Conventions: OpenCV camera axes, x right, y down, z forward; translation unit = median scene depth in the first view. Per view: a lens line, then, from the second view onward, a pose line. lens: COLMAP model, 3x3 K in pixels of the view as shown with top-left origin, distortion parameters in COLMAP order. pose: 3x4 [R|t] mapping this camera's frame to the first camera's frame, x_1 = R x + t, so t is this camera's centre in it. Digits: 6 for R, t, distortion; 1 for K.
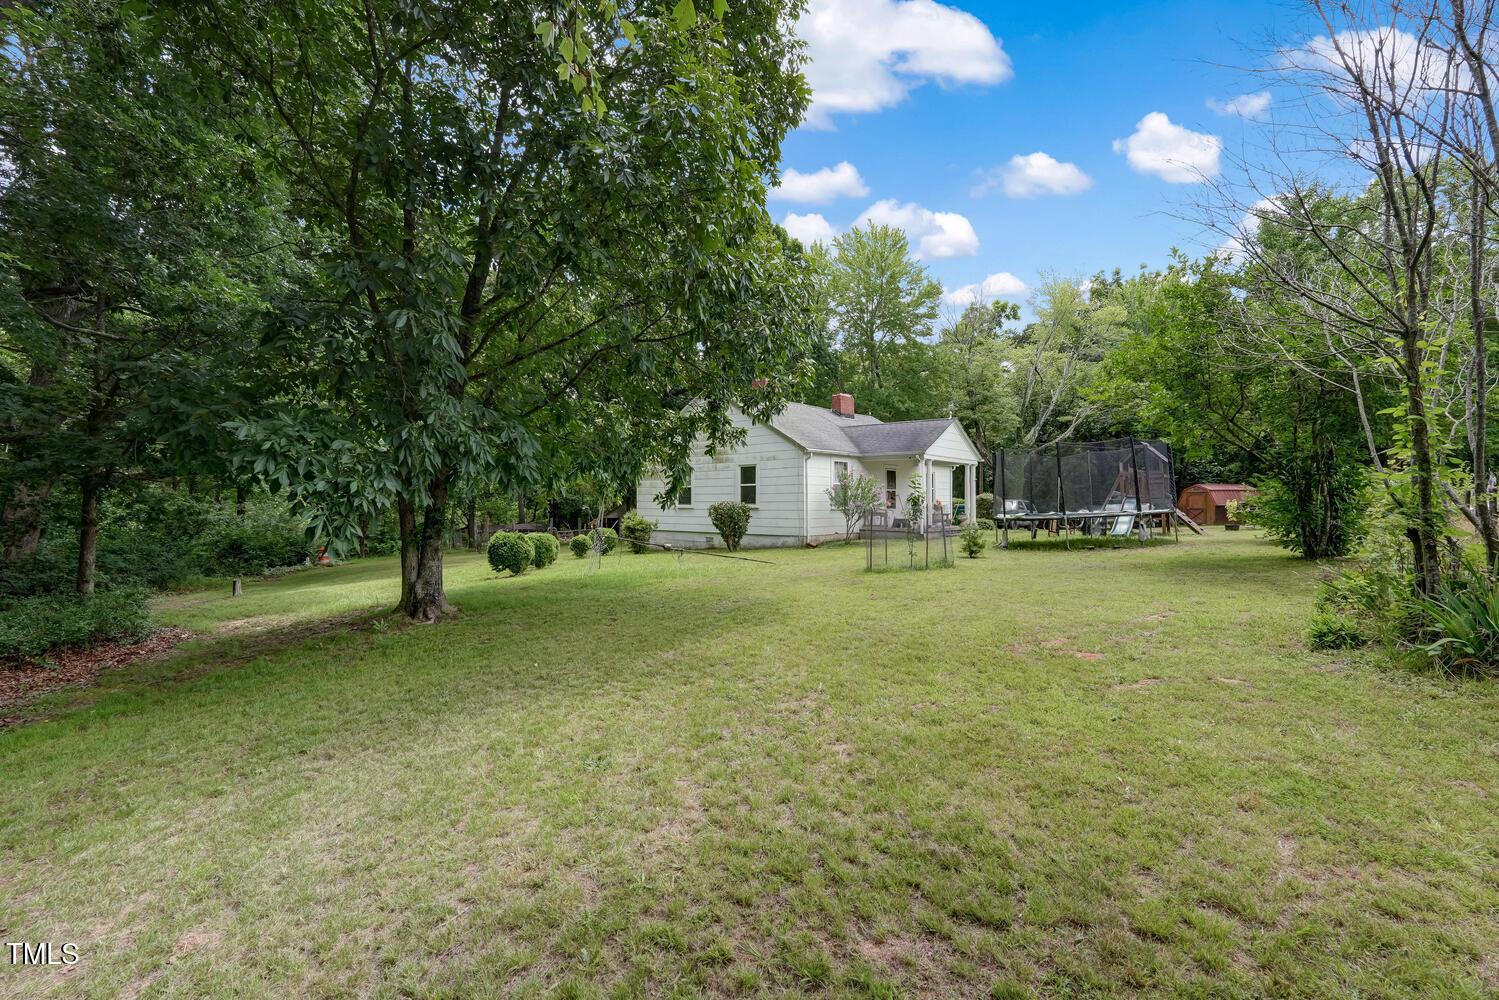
lens RADIAL K [[2084.8, 0, 749.5], [0, 2084.8, 500.0], [0, 0, 1]] dist [-0.000272, 0.004952]
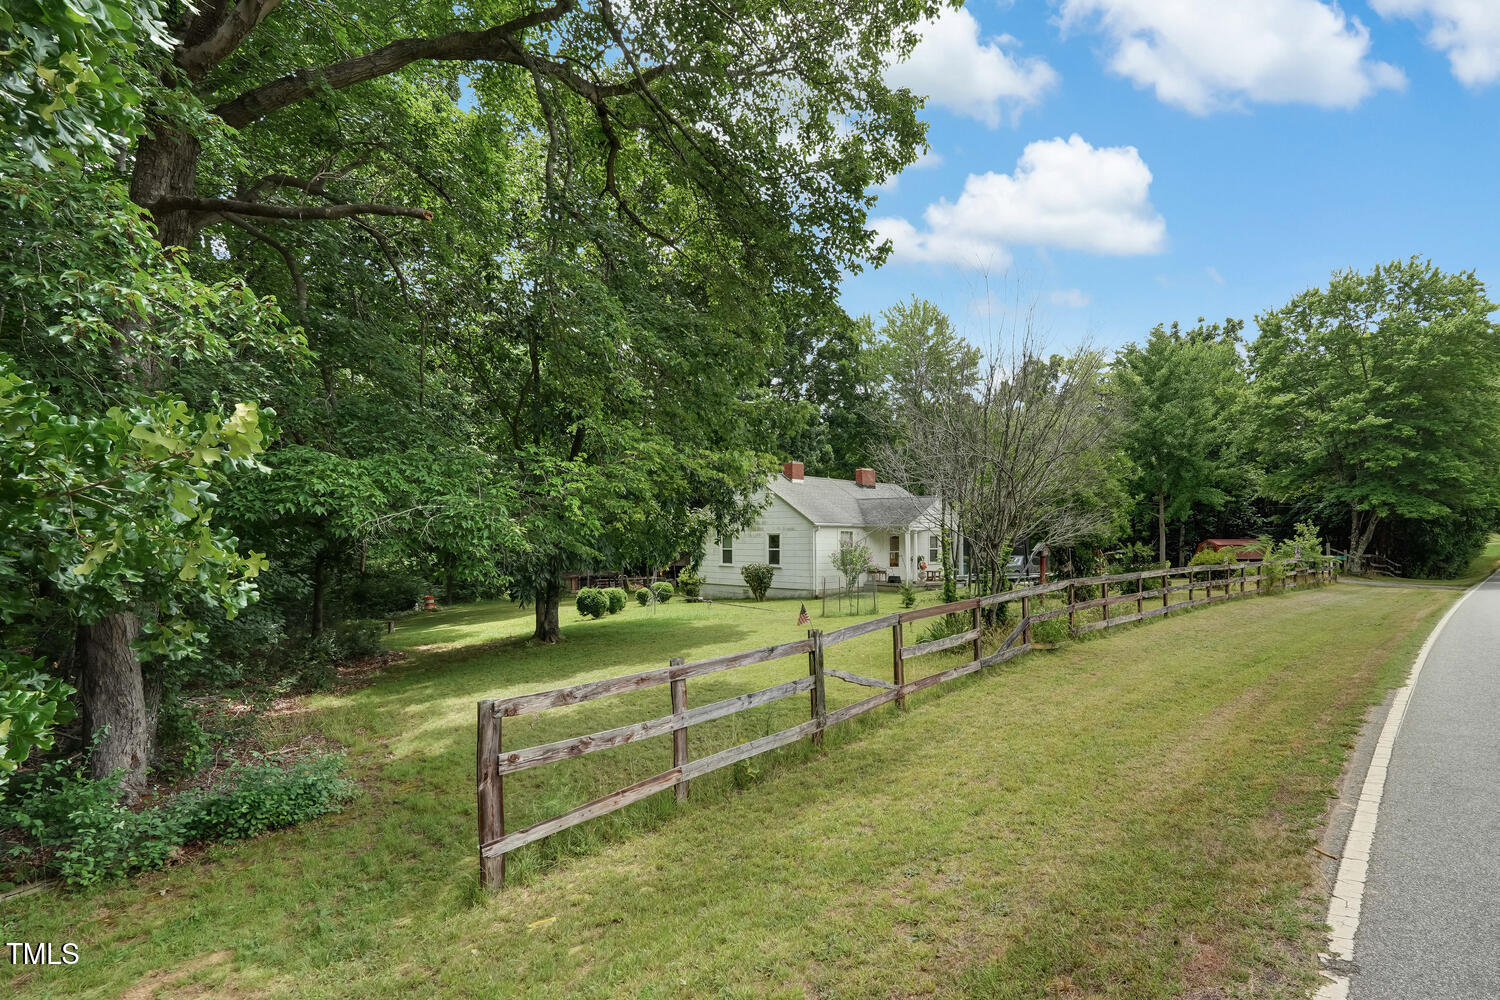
lens RADIAL K [[2086.2, 0, 750.0], [0, 2086.2, 500.0], [0, 0, 1]] dist [-0.000272, 0.004952]
pose [[0.999432, 0.001886, -0.033656, 0.028801], [-0.002622, 0.999758, -0.021831, -0.009870], [0.033607, 0.021907, 0.999195, -0.297405]]
